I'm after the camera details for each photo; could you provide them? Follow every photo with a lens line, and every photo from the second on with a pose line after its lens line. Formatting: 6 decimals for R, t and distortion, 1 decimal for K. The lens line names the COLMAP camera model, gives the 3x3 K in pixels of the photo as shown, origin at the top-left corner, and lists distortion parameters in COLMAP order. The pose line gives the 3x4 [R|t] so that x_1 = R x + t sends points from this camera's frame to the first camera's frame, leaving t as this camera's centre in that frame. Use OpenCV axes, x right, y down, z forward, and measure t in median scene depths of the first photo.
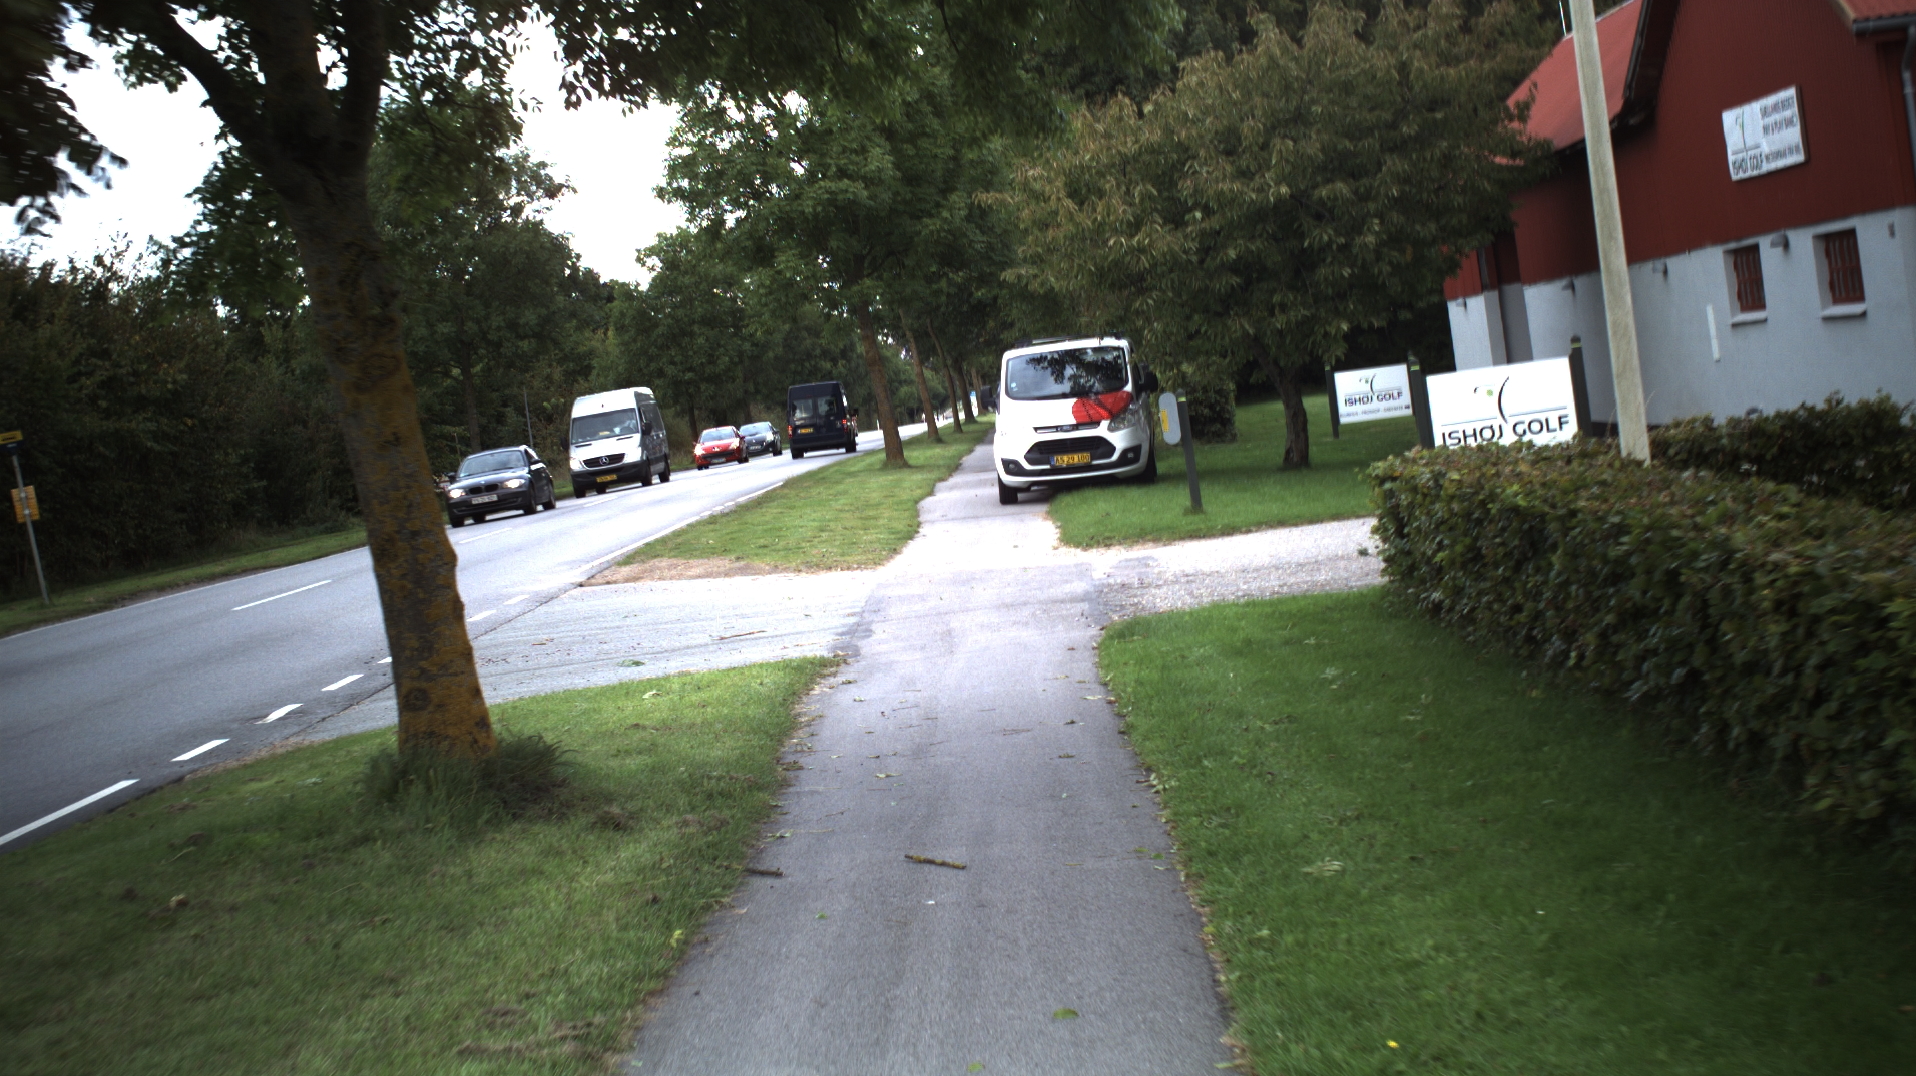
lens RADIAL K [[3569.2, 0, 958.0], [0, 3569.2, 538.0], [0, 0, 1]] dist [-0.253308, 0.147795]
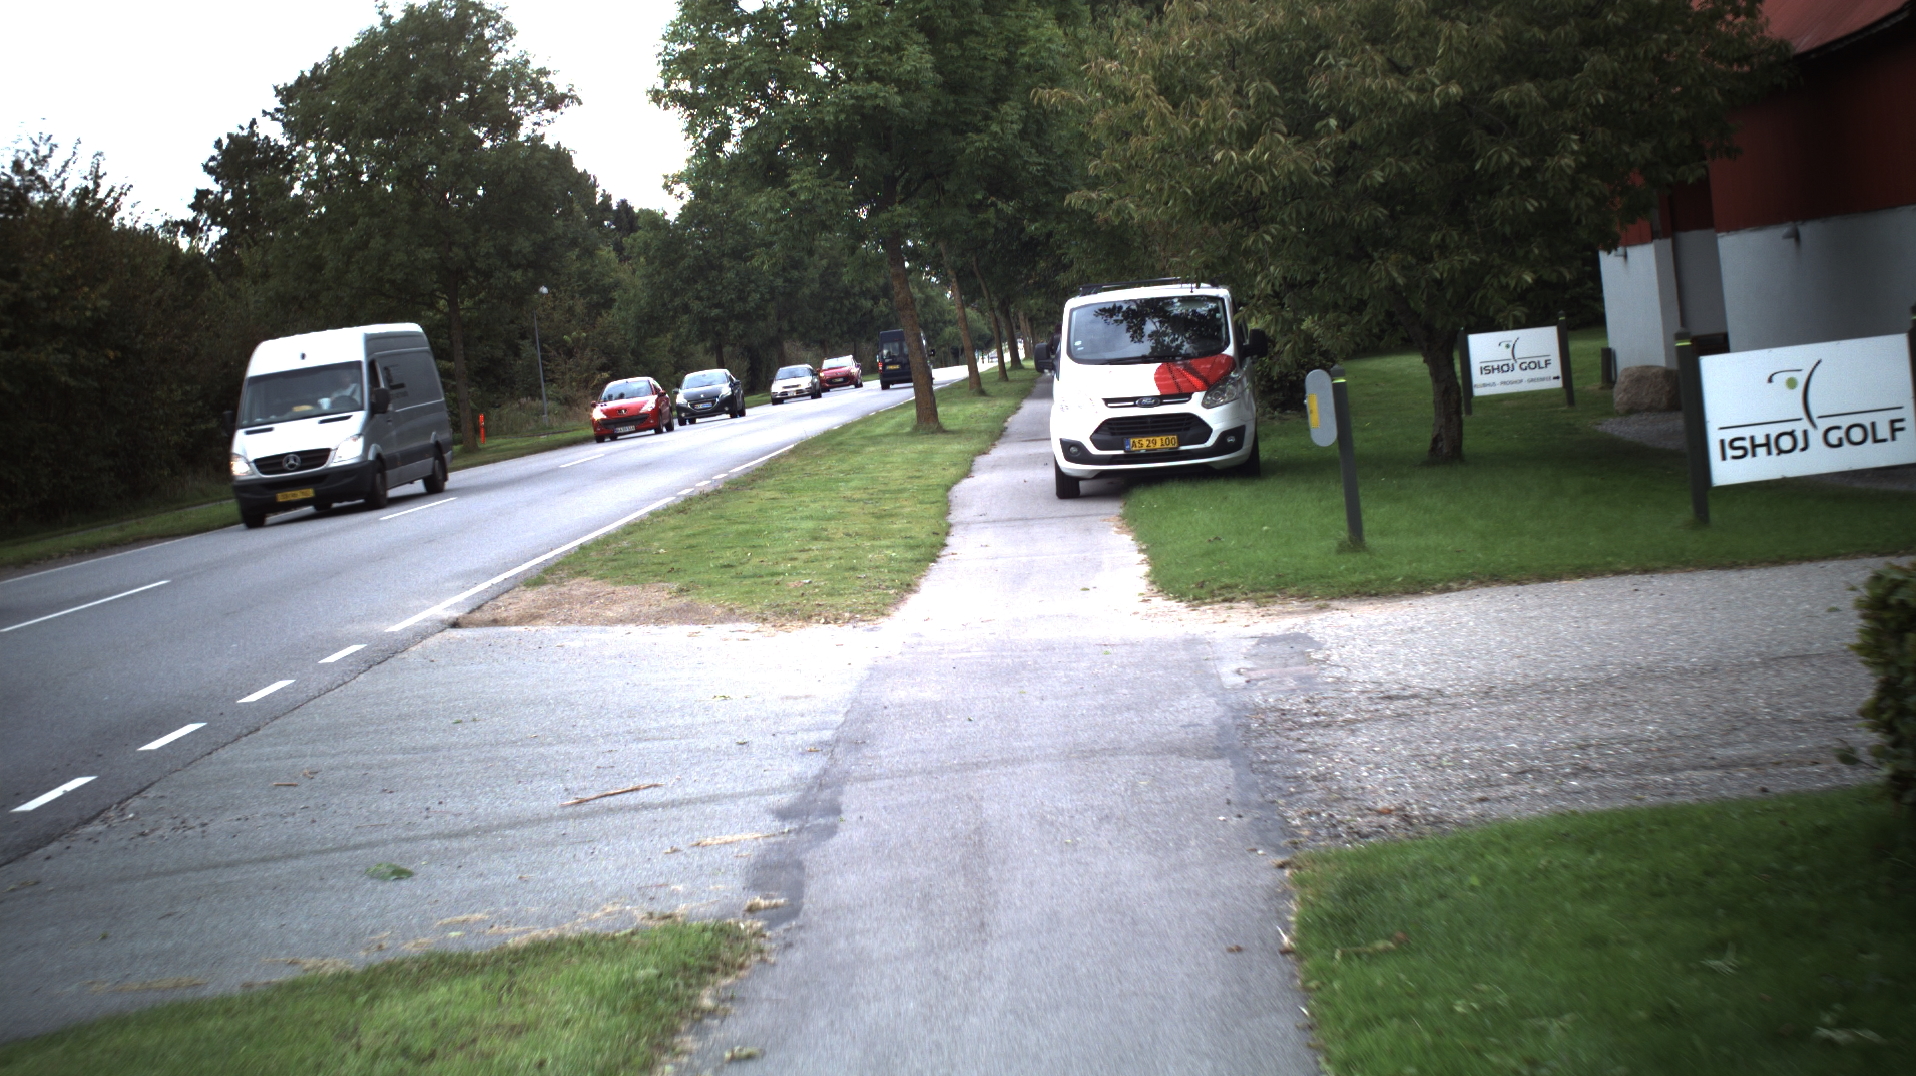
lens RADIAL K [[3569.2, 0, 958.0], [0, 3569.2, 538.0], [0, 0, 1]] dist [-0.253308, 0.147795]
pose [[0.999607, 0.025634, -0.011388, -0.000410], [-0.025439, 0.999532, 0.016973, -0.013753], [0.011817, -0.016677, 0.999791, 0.241180]]
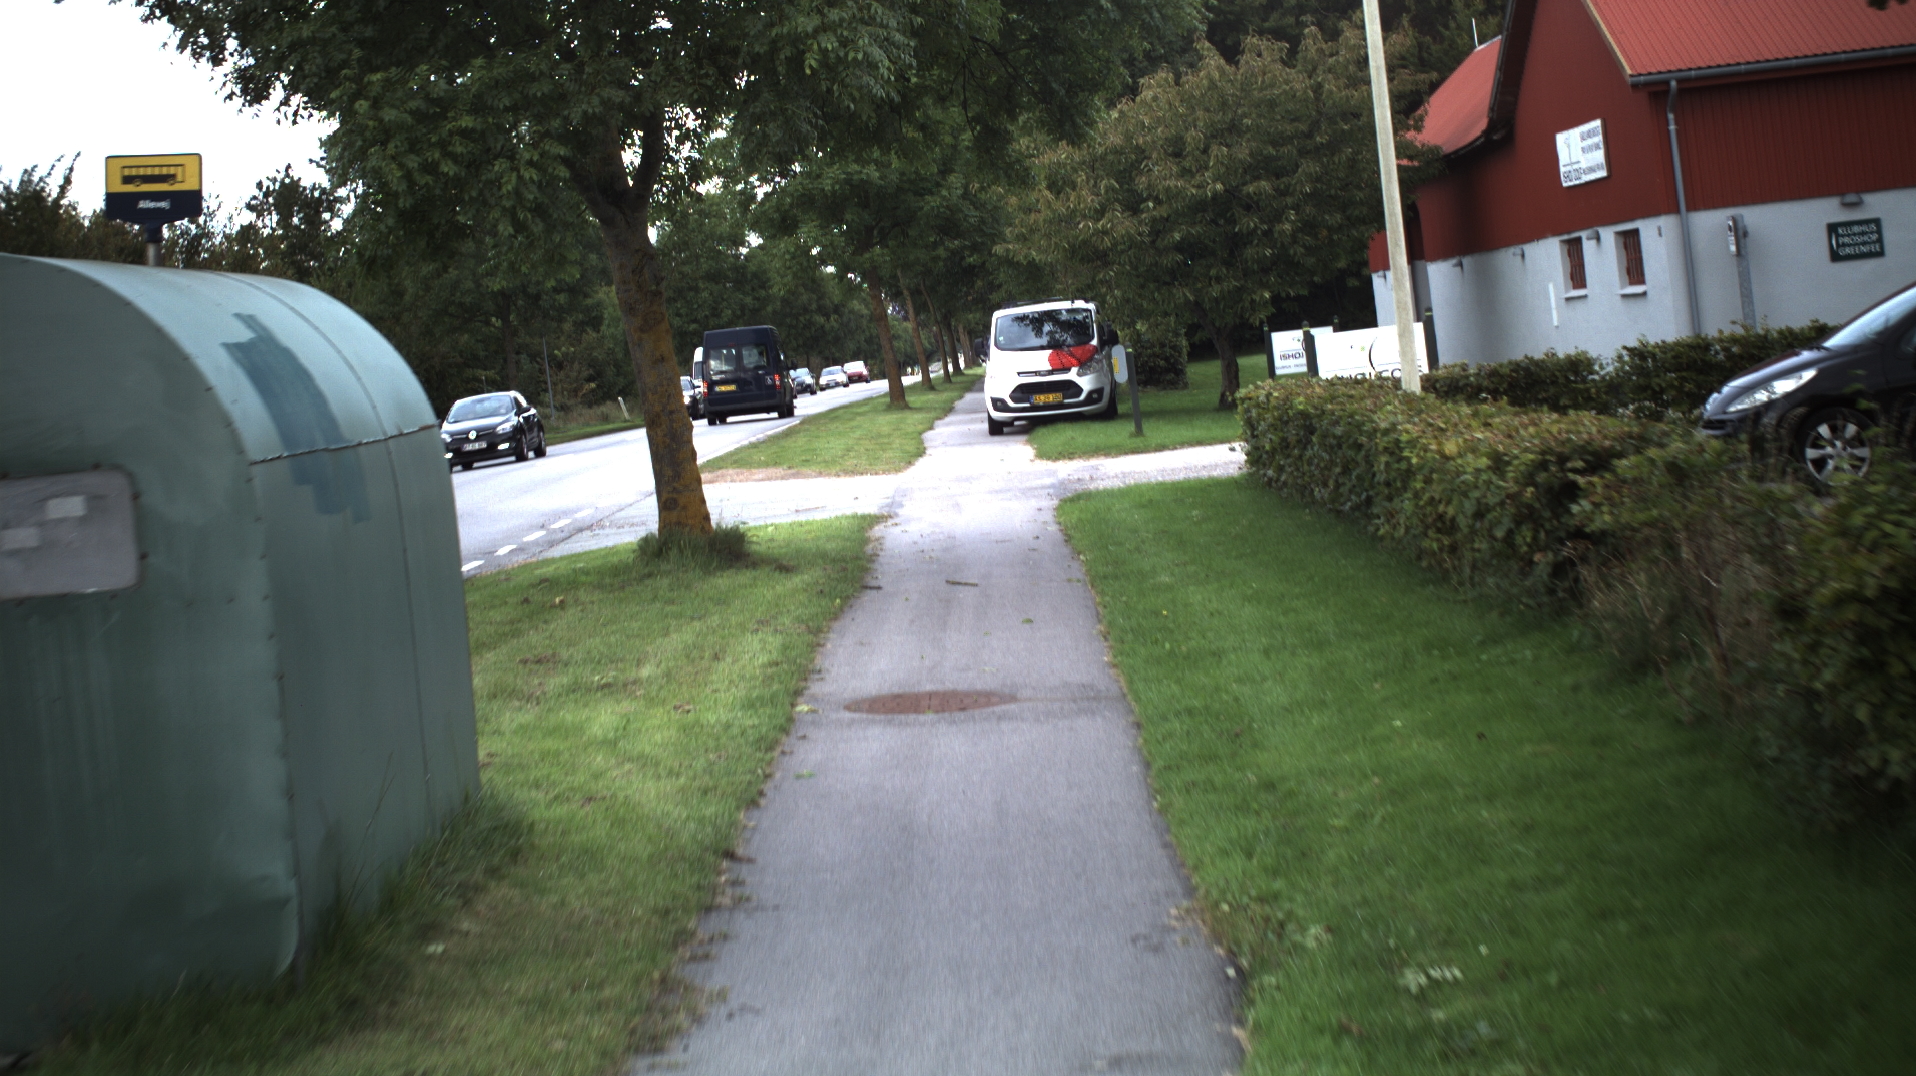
lens RADIAL K [[3569.2, 0, 958.0], [0, 3569.2, 538.0], [0, 0, 1]] dist [-0.253308, 0.147795]
pose [[0.999886, 0.014217, 0.005172, -0.004919], [-0.014279, 0.999823, 0.012257, 0.011444], [-0.004996, -0.012329, 0.999912, -0.239226]]
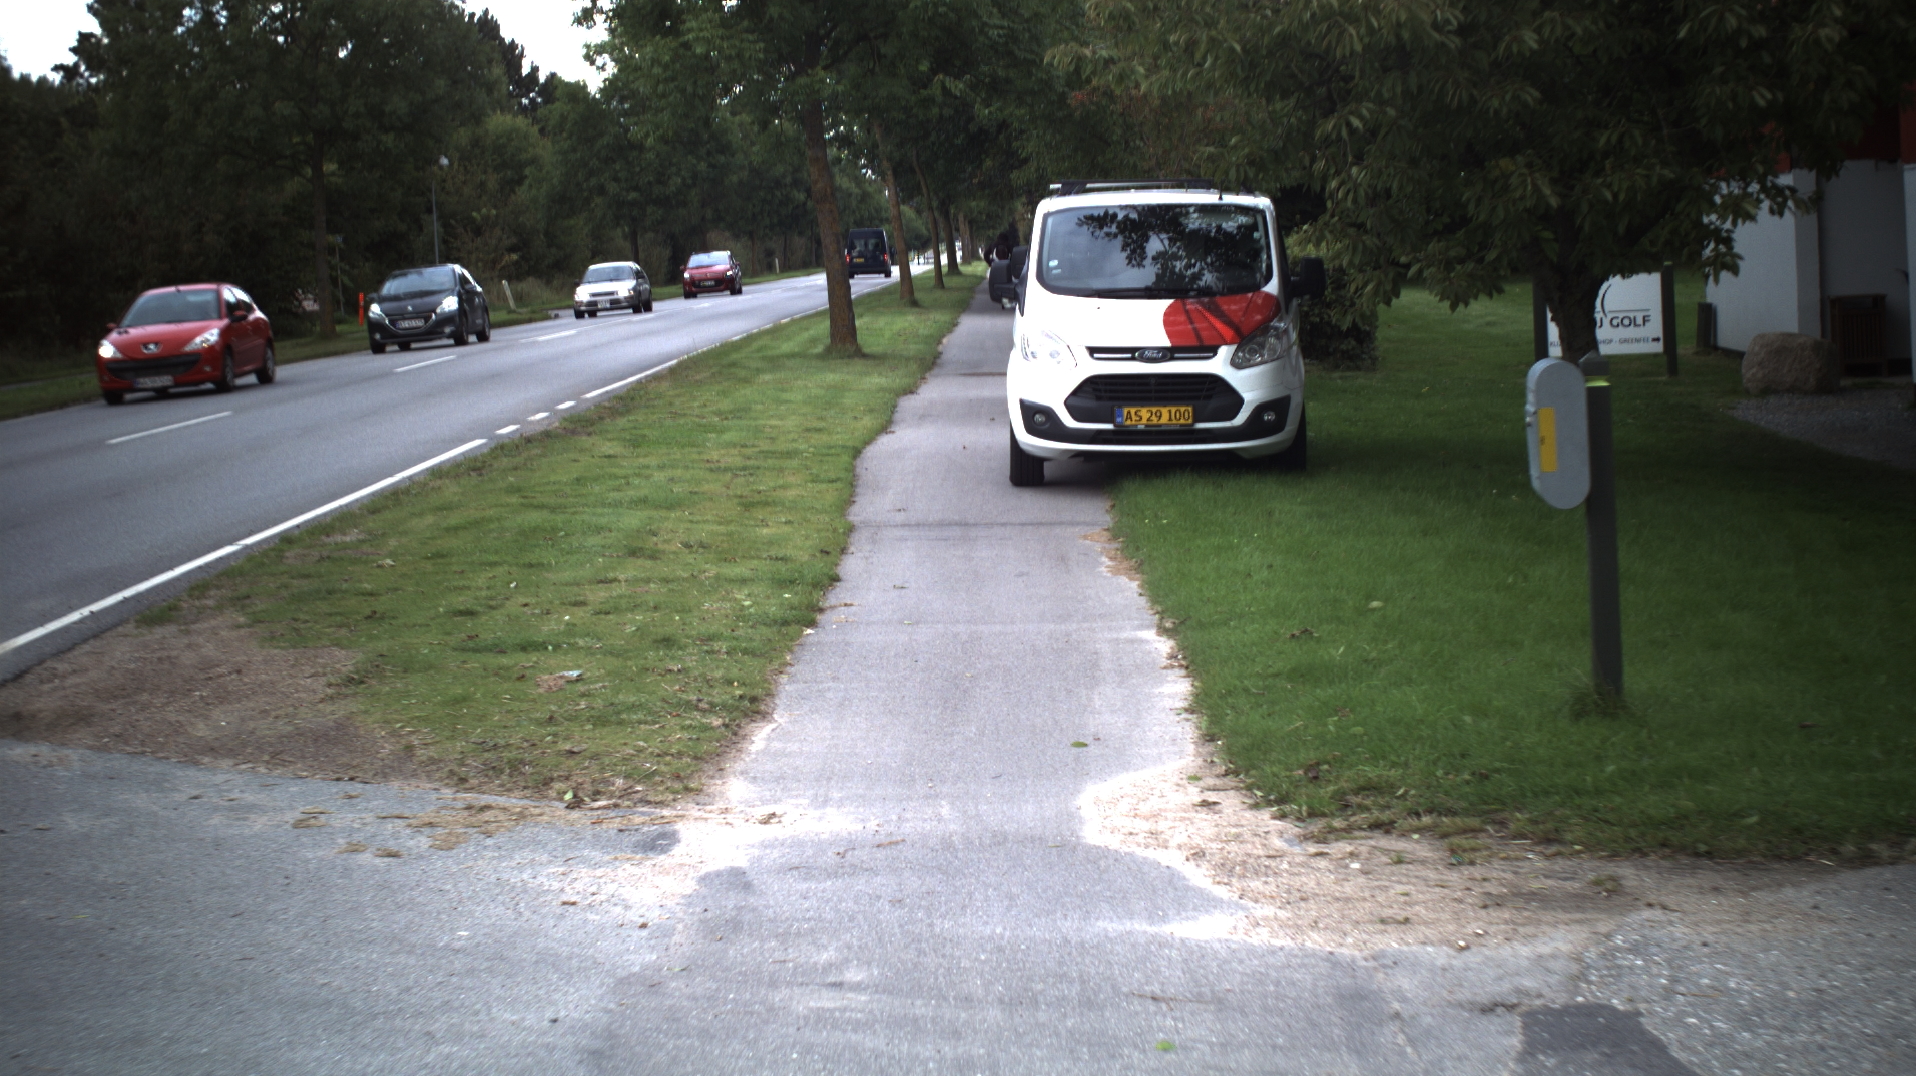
lens RADIAL K [[3569.2, 0, 958.0], [0, 3569.2, 538.0], [0, 0, 1]] dist [-0.253308, 0.147795]
pose [[0.996619, 0.081325, 0.011680, -0.001430], [-0.081761, 0.995692, 0.043729, -0.024755], [-0.008073, -0.044536, 0.998975, 0.481359]]
